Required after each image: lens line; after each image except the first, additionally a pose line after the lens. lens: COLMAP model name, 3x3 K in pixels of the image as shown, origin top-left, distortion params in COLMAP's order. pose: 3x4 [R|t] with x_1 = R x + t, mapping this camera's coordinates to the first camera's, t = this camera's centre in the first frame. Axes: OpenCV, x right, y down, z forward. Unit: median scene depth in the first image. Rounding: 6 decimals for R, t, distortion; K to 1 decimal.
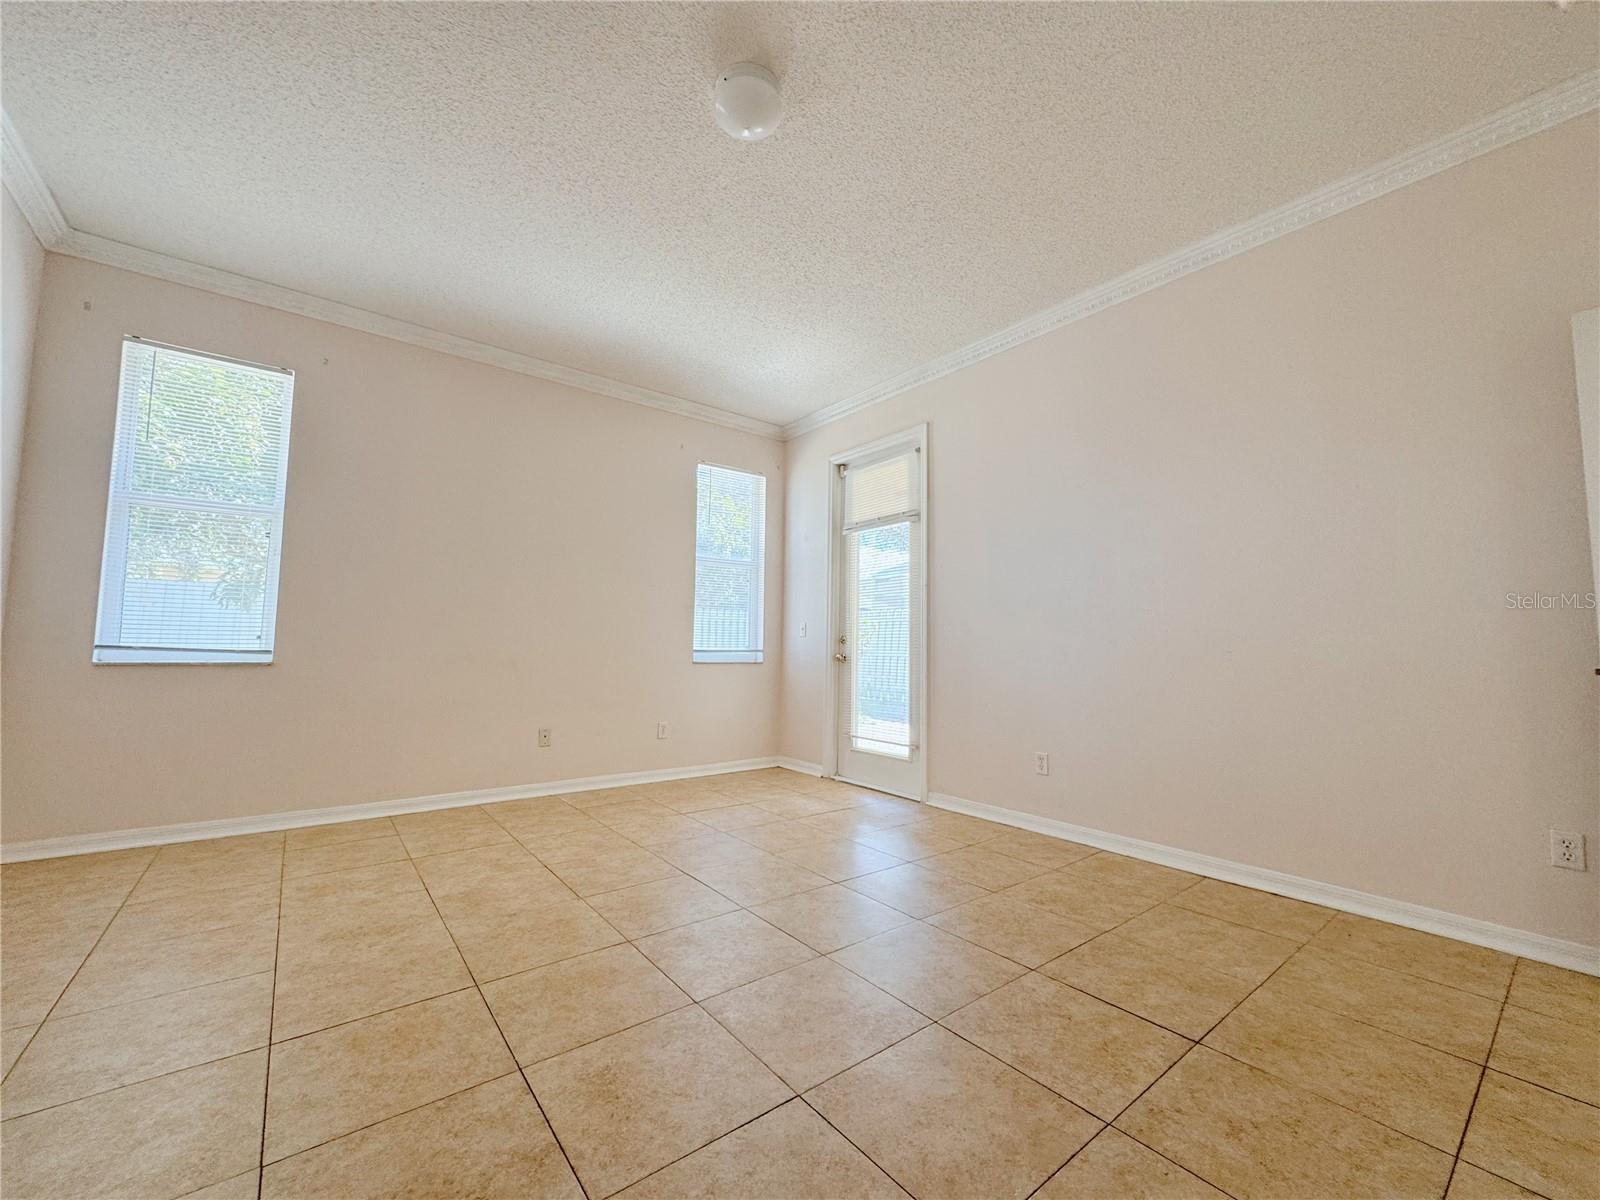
lens RADIAL K [[639.1, 0, 805.7], [0, 639.1, 601.0], [0, 0, 1]] dist [0.001050, -0.000399]
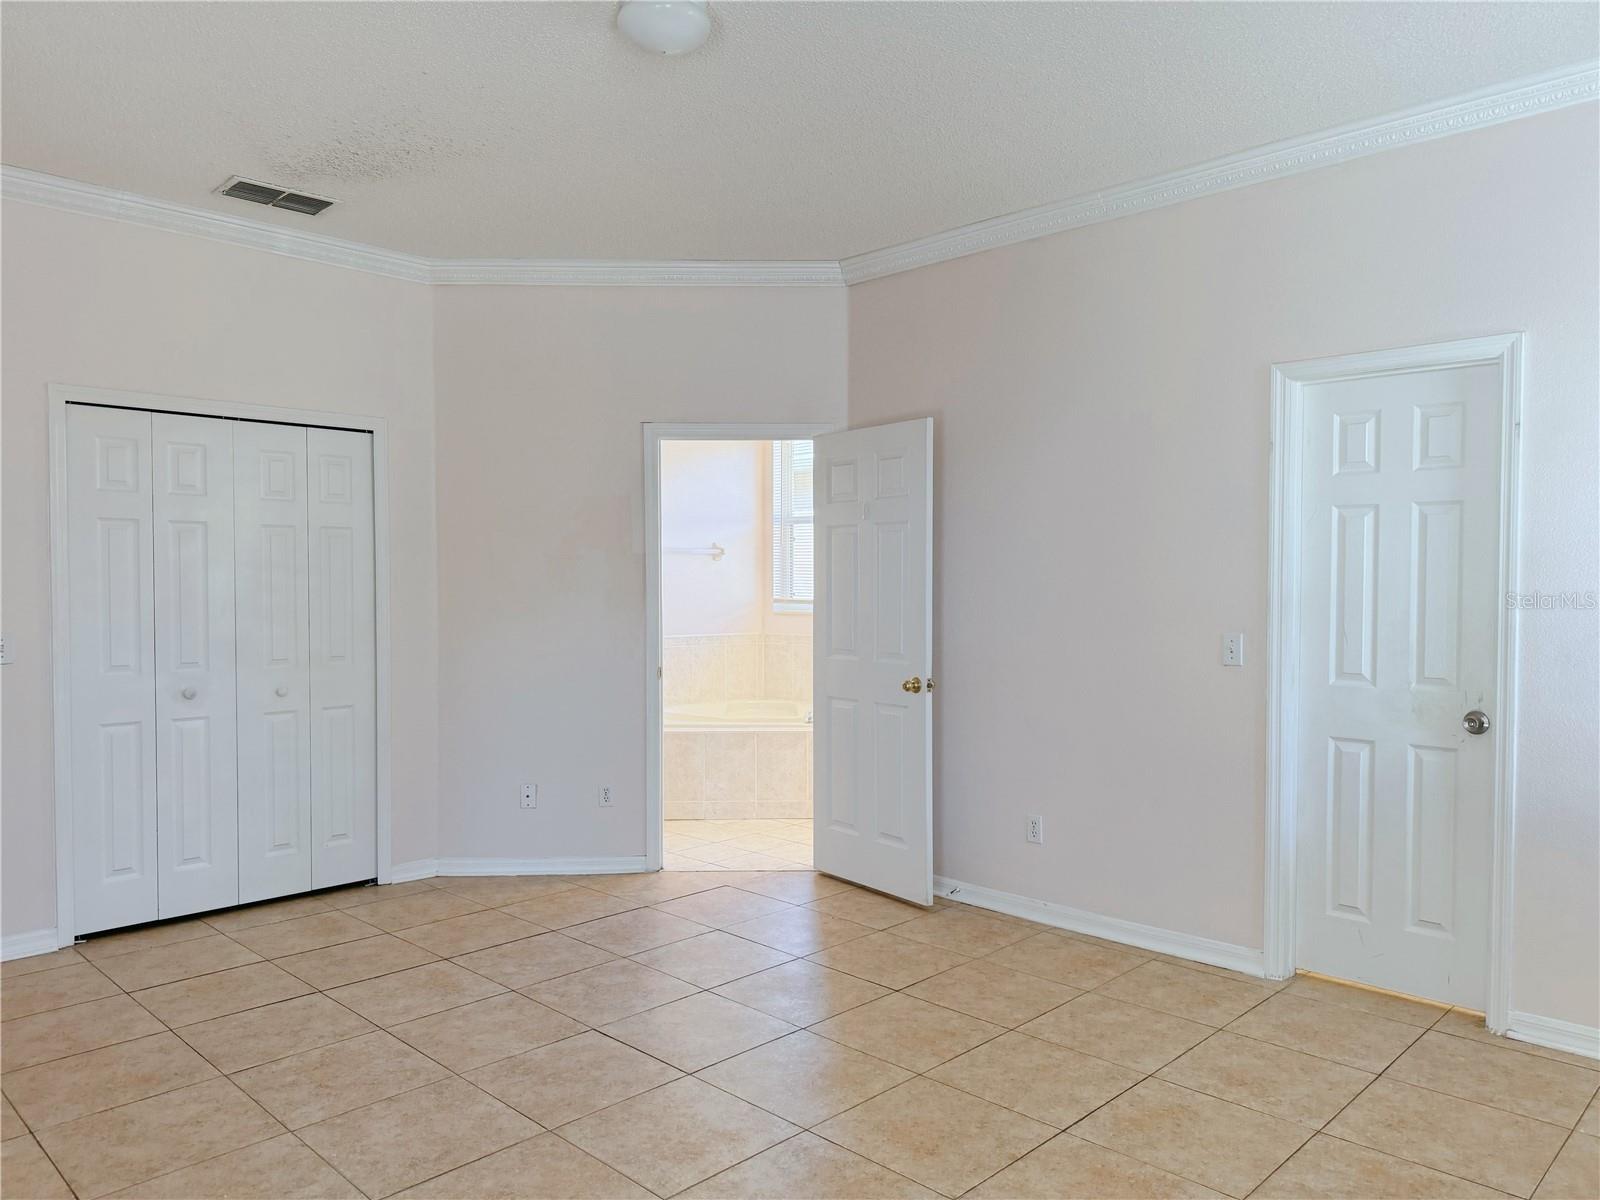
lens RADIAL K [[1126.6, 0, 799.7], [0, 1126.6, 601.7], [0, 0, 1]] dist [0.041810, -0.048633]
pose [[-0.992377, -0.012932, -0.122556, -0.071596], [-0.005995, 0.998367, -0.056802, -0.013673], [0.123090, -0.055634, -0.990835, 1.787516]]
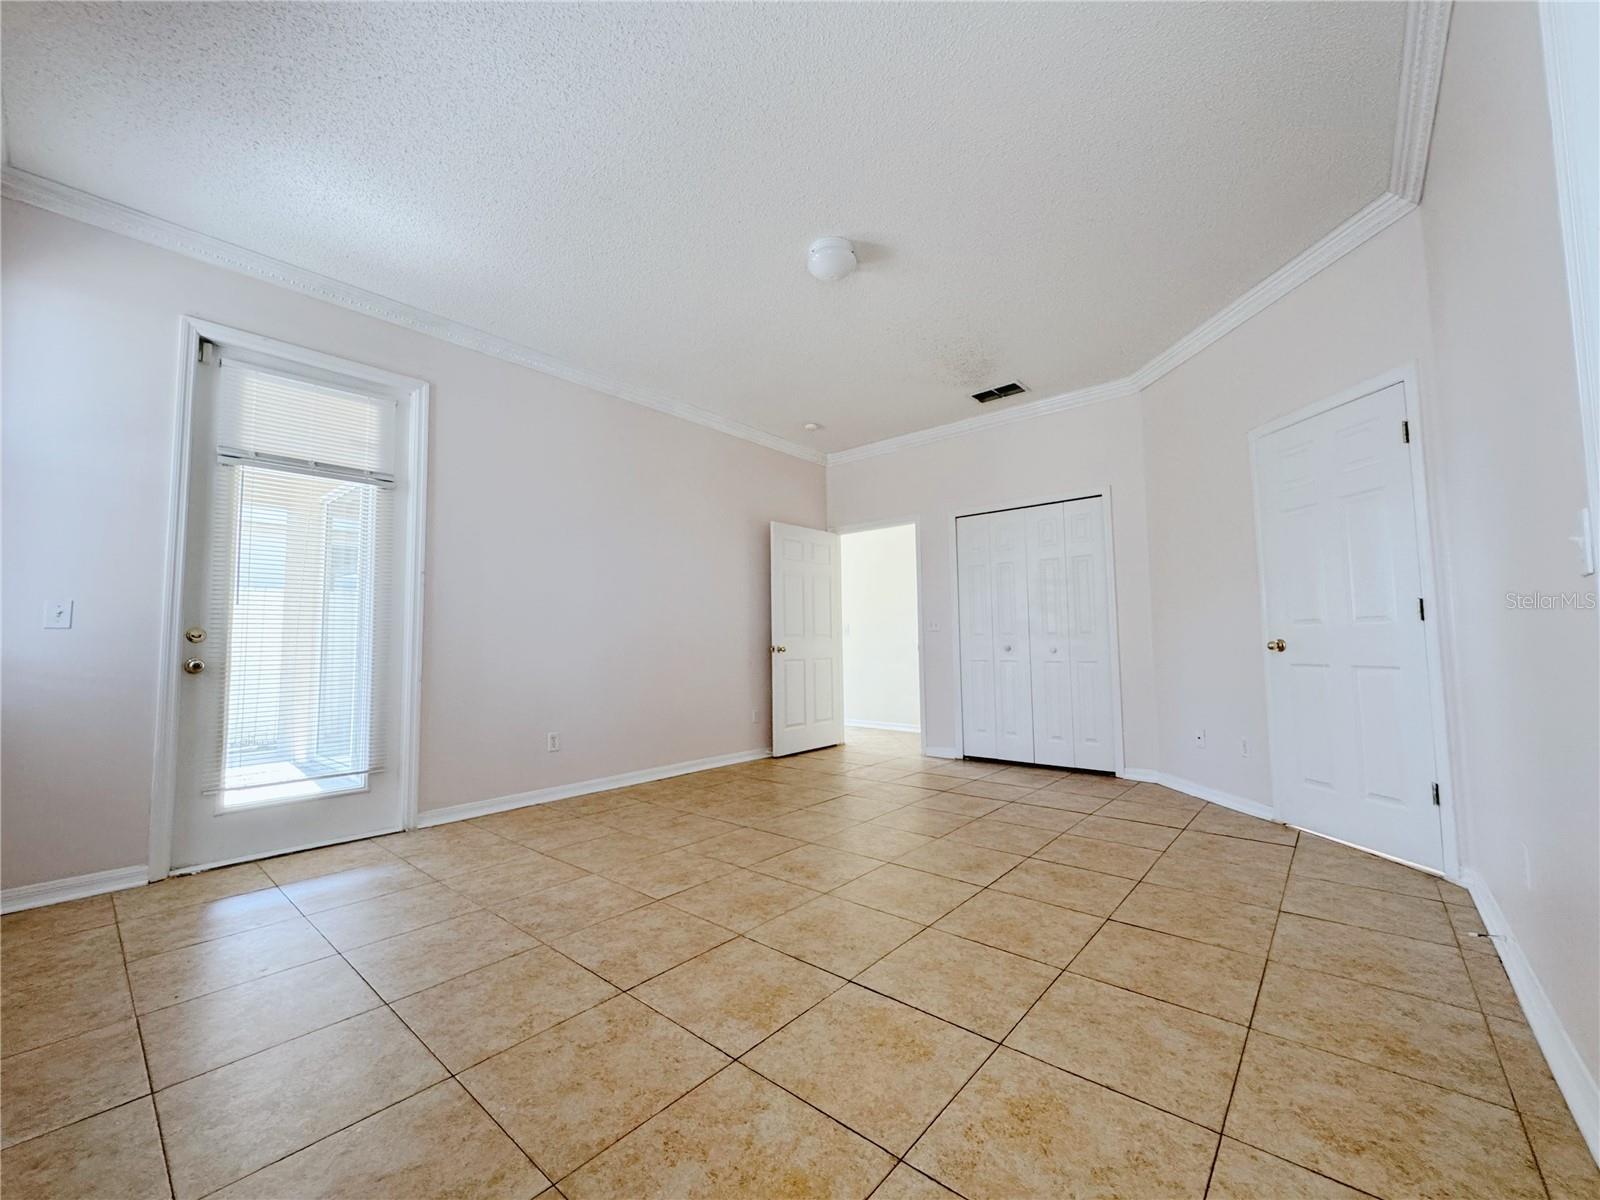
lens RADIAL K [[639.1, 0, 803.0], [0, 639.1, 594.3], [0, 0, 1]] dist [0.001050, -0.000399]
pose [[-0.192672, 0.064110, 0.979167, -1.101020], [-0.064511, 0.994877, -0.077832, 0.057955], [-0.979140, -0.078163, -0.187550, 0.983676]]
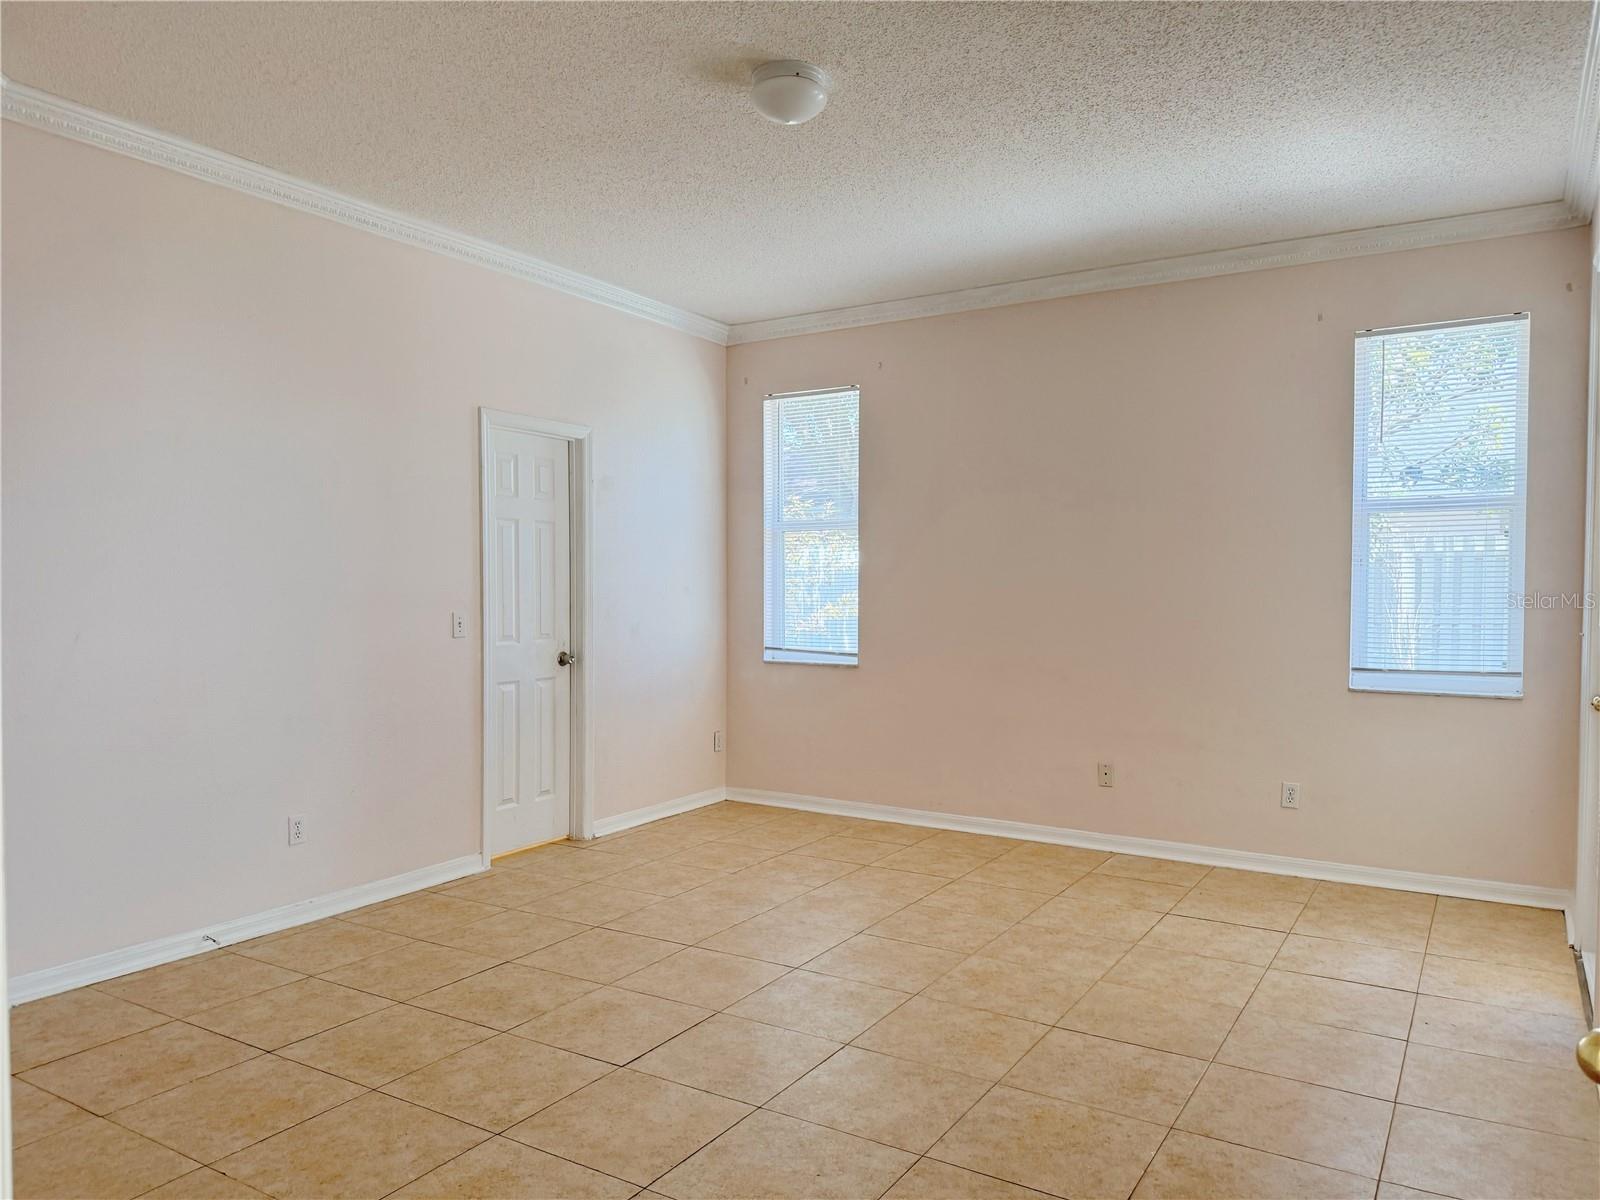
lens RADIAL K [[1126.6, 0, 788.3], [0, 1126.6, 603.7], [0, 0, 1]] dist [0.041810, -0.048633]
pose [[0.331714, 0.005907, -0.943361, 1.096657], [0.074248, 0.996715, 0.032349, -0.091180], [0.940454, -0.080773, 0.330186, 0.321733]]
